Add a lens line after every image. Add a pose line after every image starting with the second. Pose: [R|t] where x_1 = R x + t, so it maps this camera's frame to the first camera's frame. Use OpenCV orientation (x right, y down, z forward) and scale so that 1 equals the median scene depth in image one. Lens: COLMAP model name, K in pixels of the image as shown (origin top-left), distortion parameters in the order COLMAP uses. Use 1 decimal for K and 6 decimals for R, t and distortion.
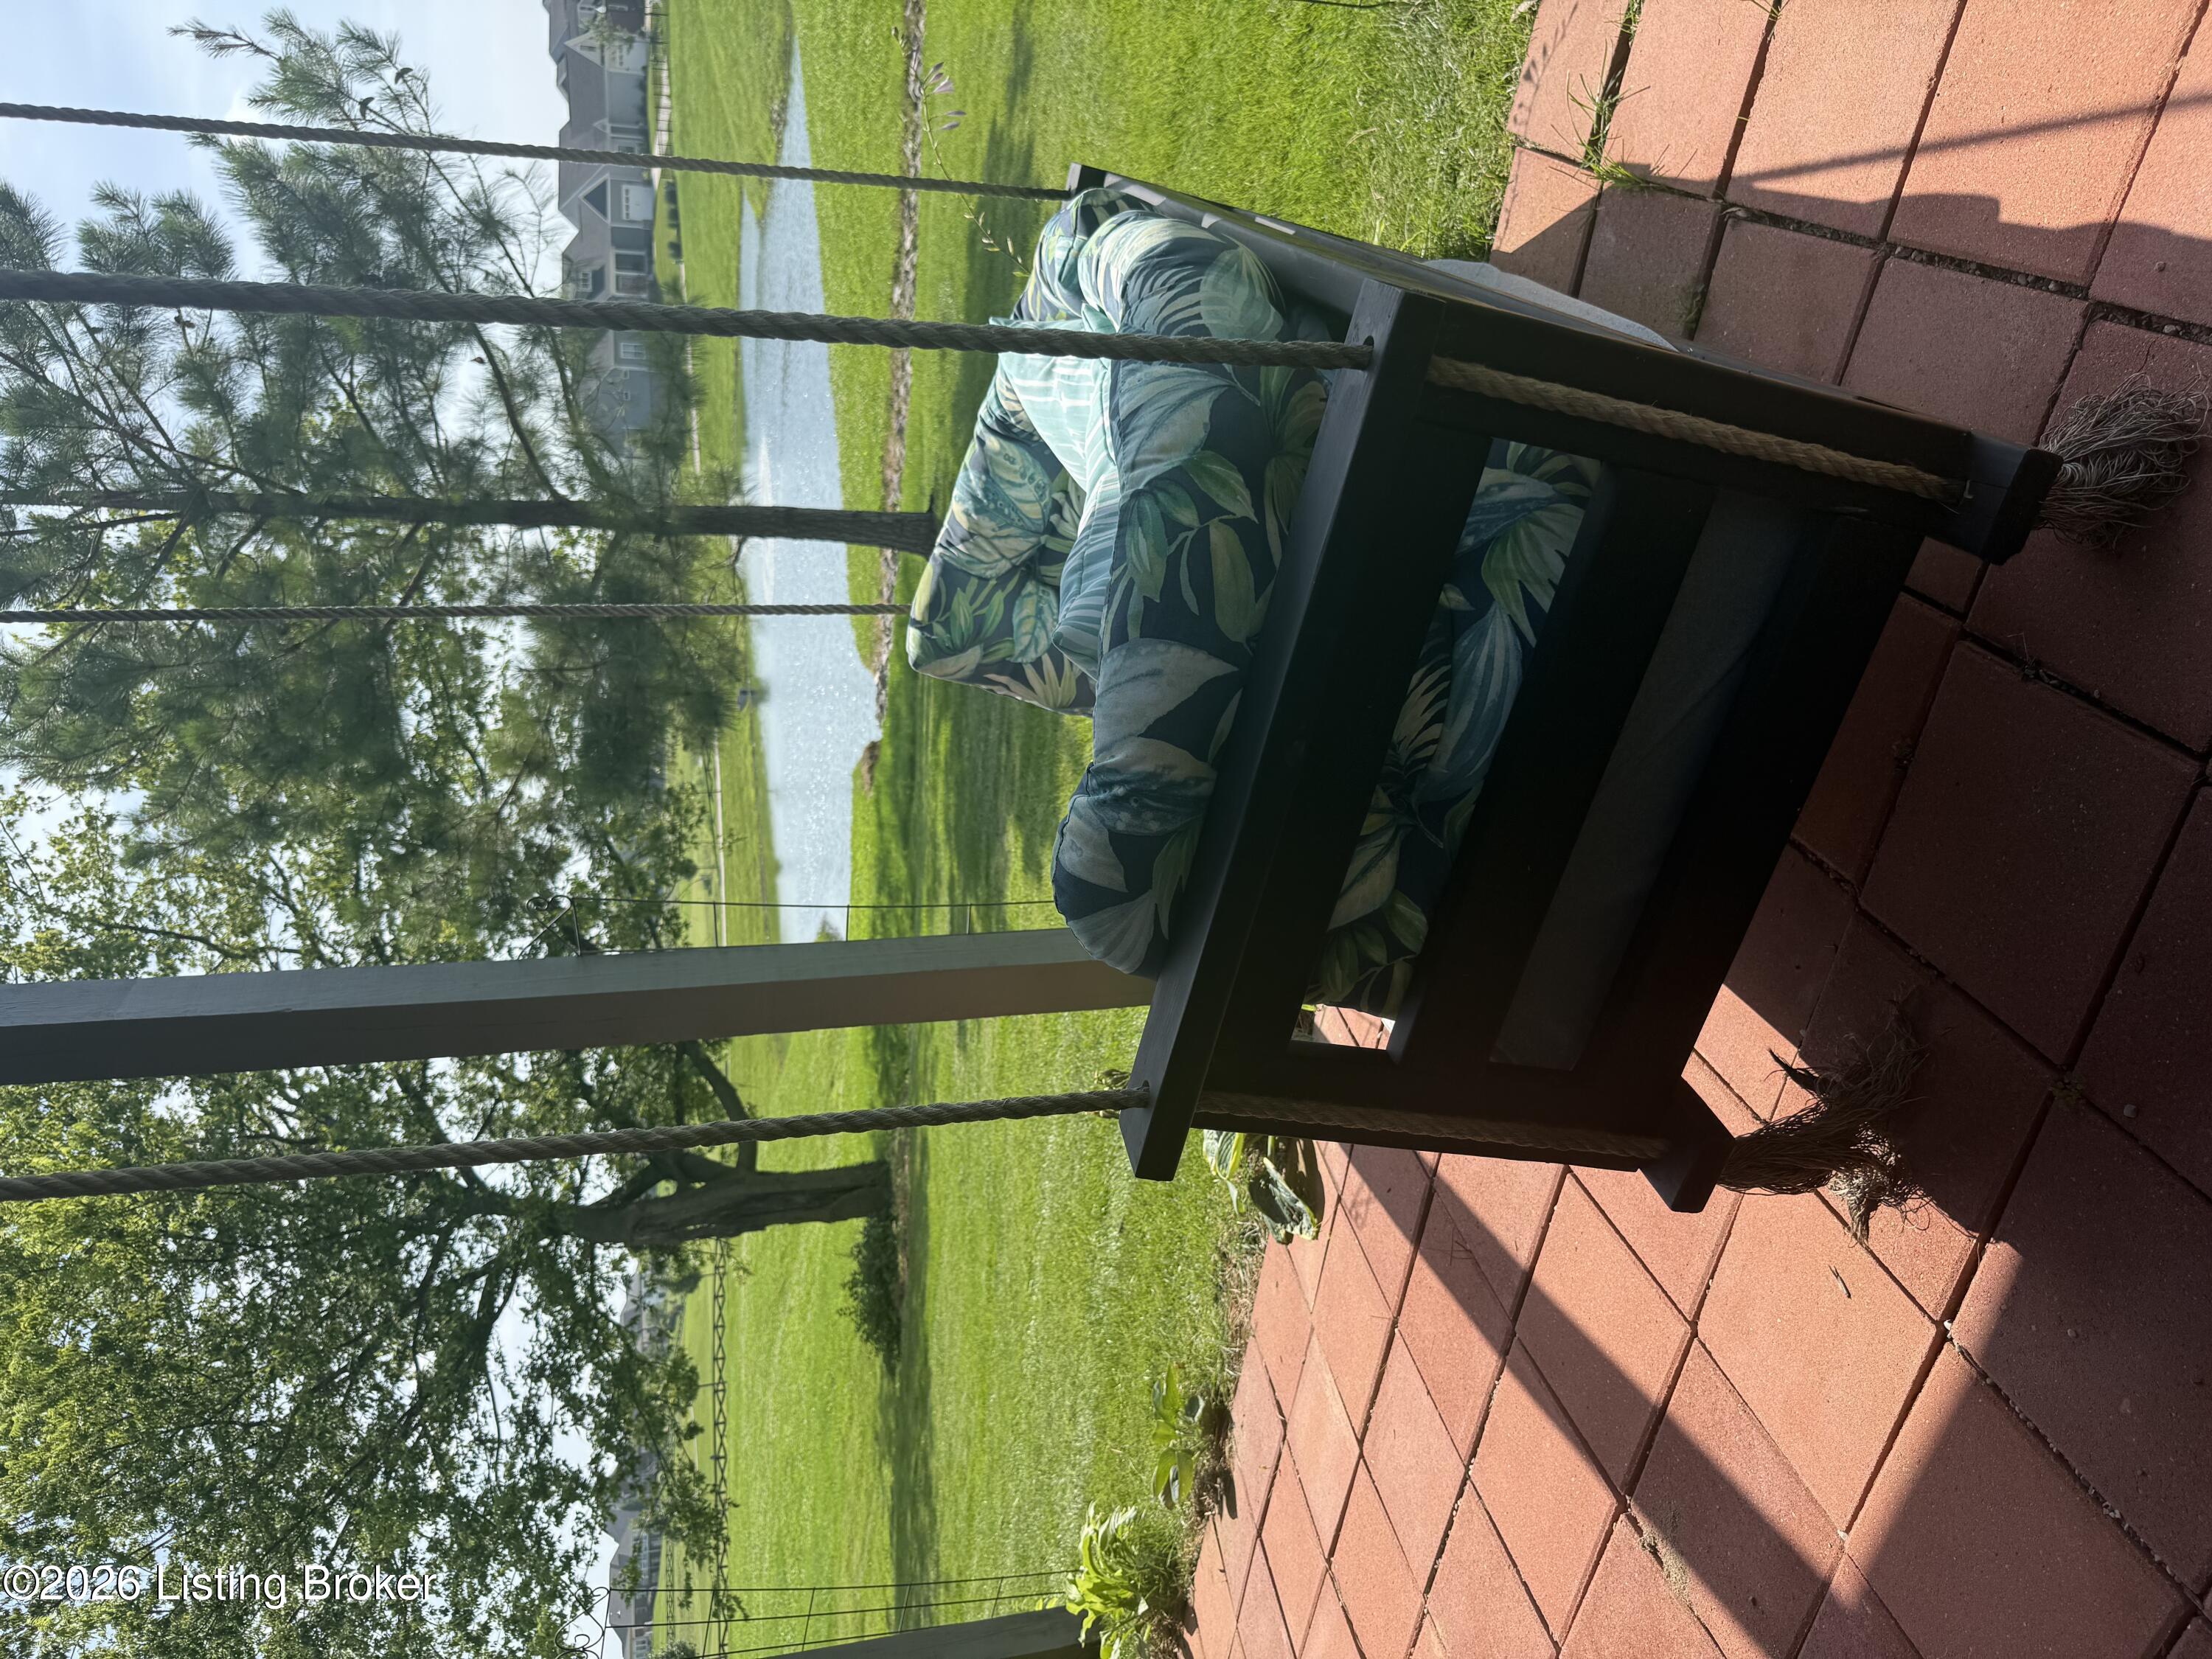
lens RADIAL K [[1557.4, 0, 1086.8], [0, 1557.4, 829.9], [0, 0, 1]] dist [0.004378, -0.009192]
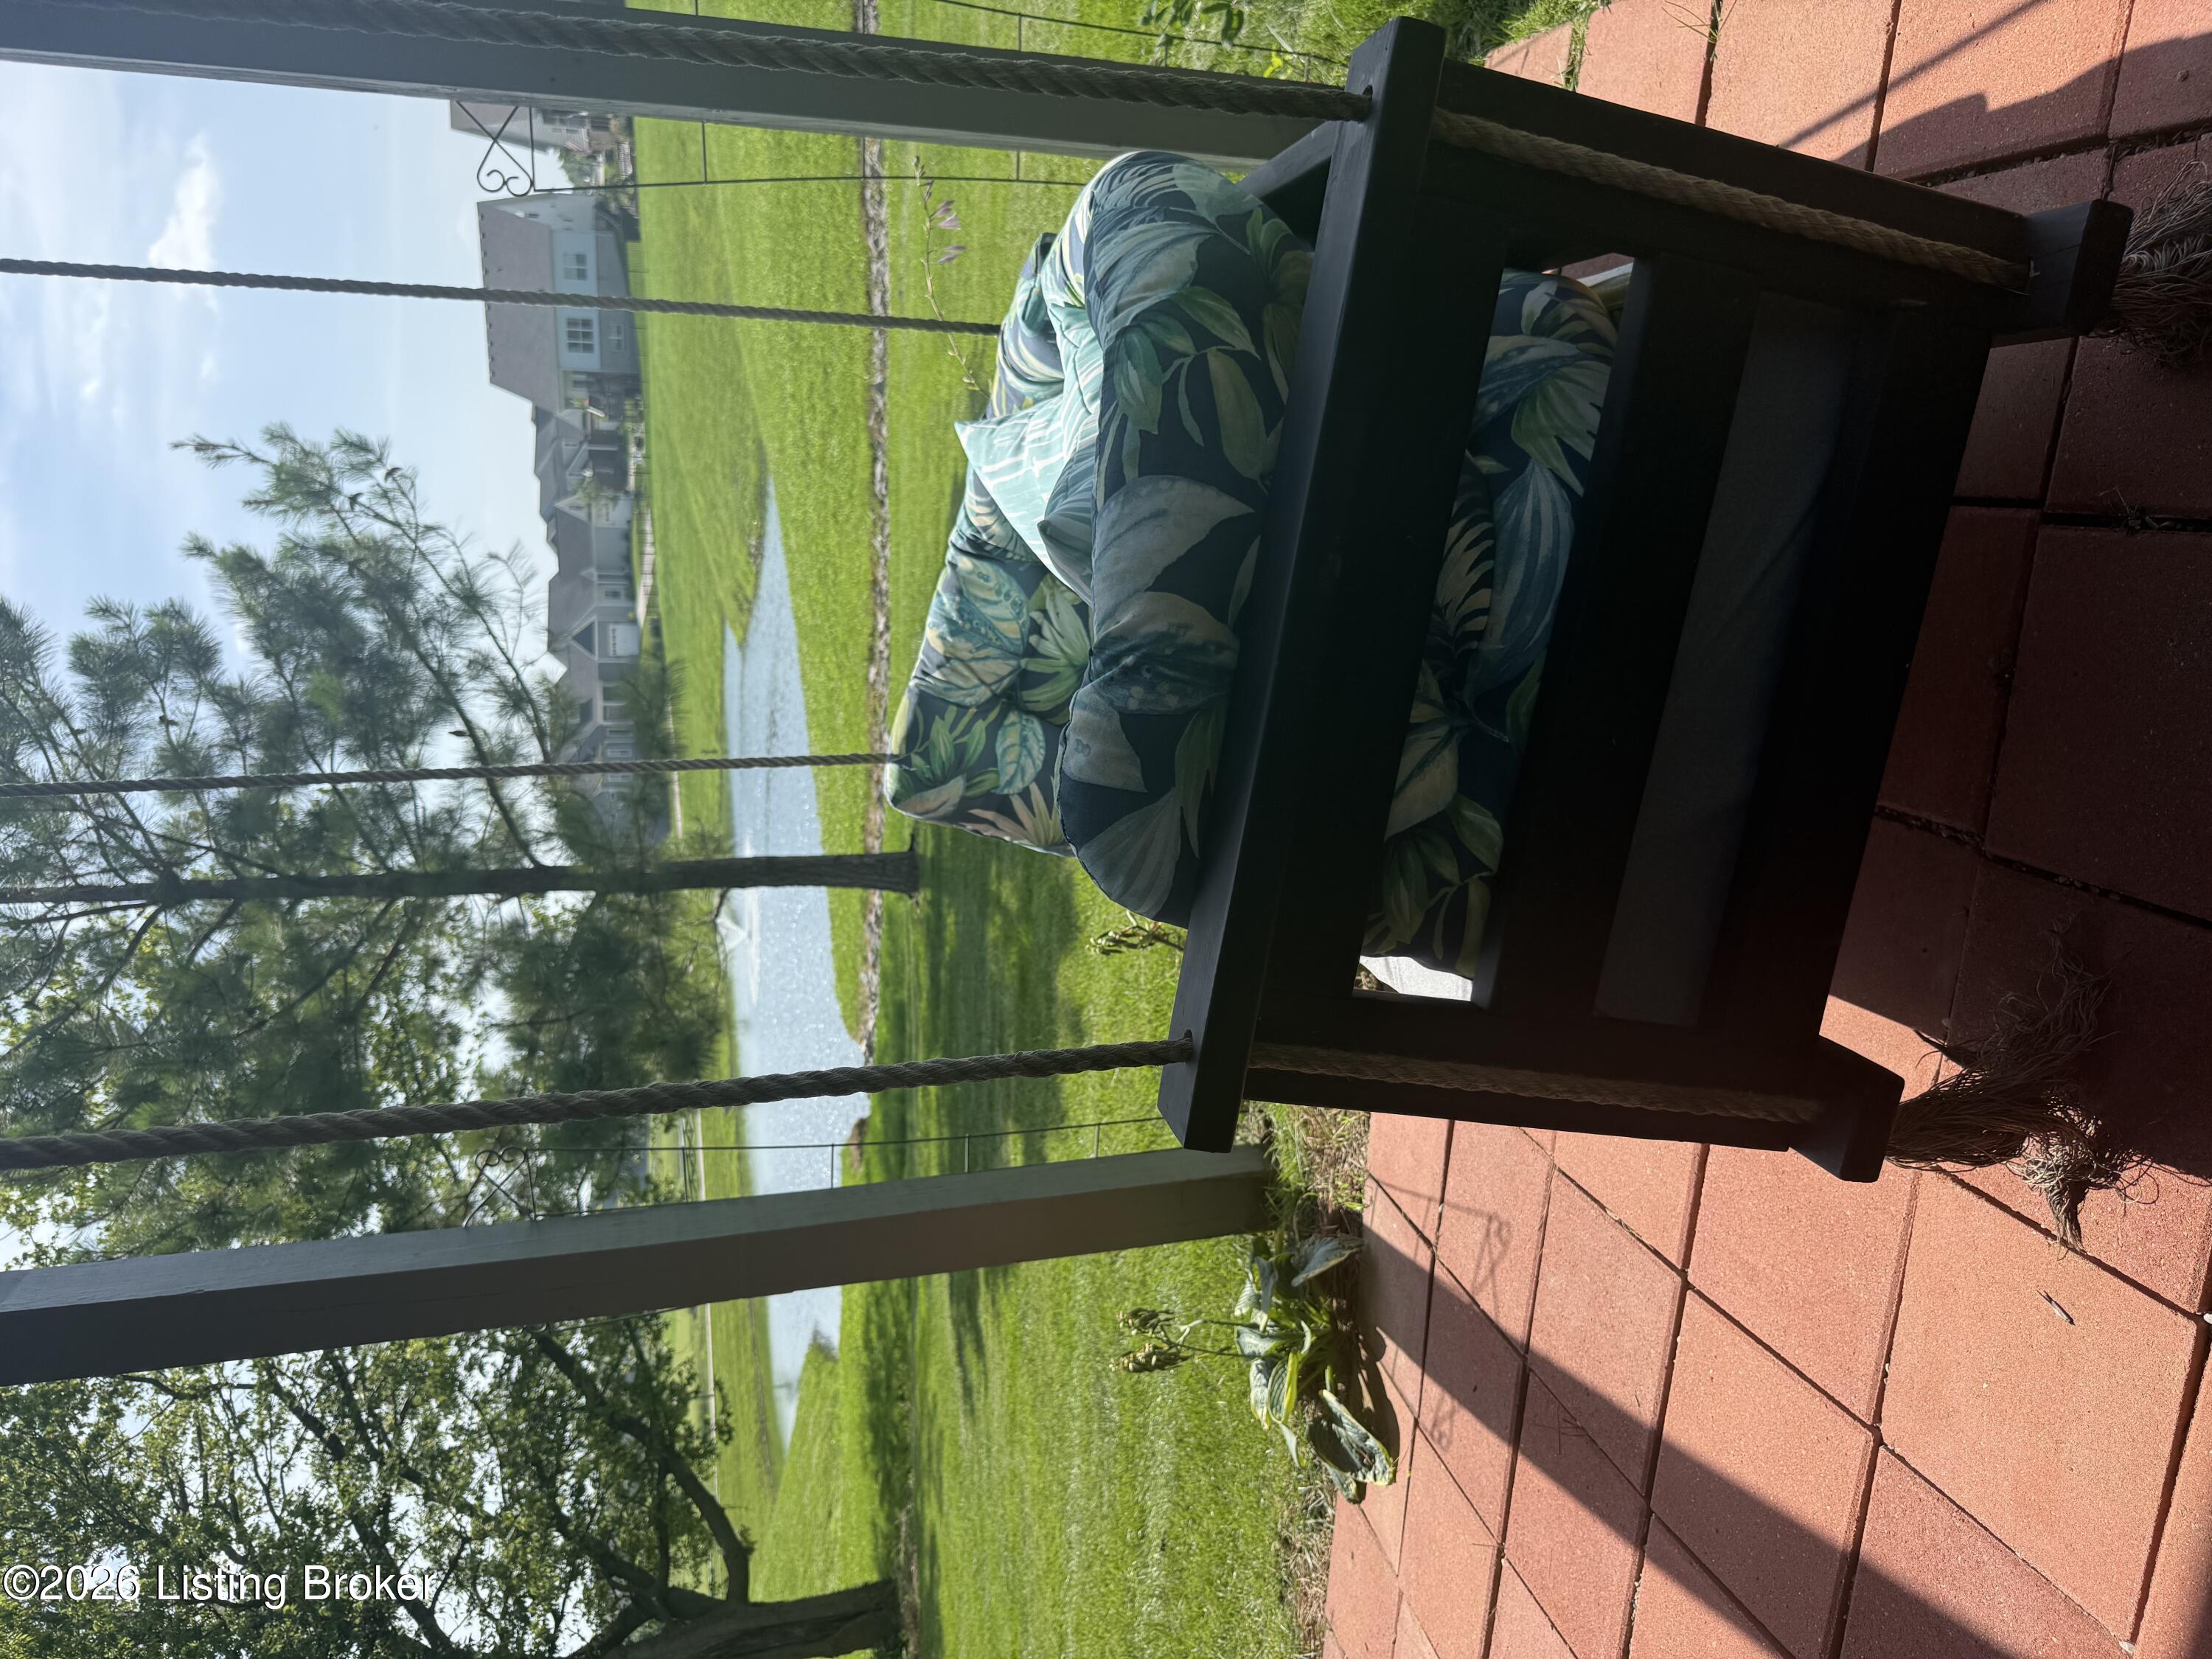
lens RADIAL K [[1569.4, 0, 1092.9], [0, 1569.4, 818.7], [0, 0, 1]] dist [0.017512, -0.022126]
pose [[0.997444, -0.068871, 0.019020, -0.010654], [0.071415, 0.969285, -0.235345, 0.133810], [-0.002227, 0.236101, 0.971726, 0.094993]]
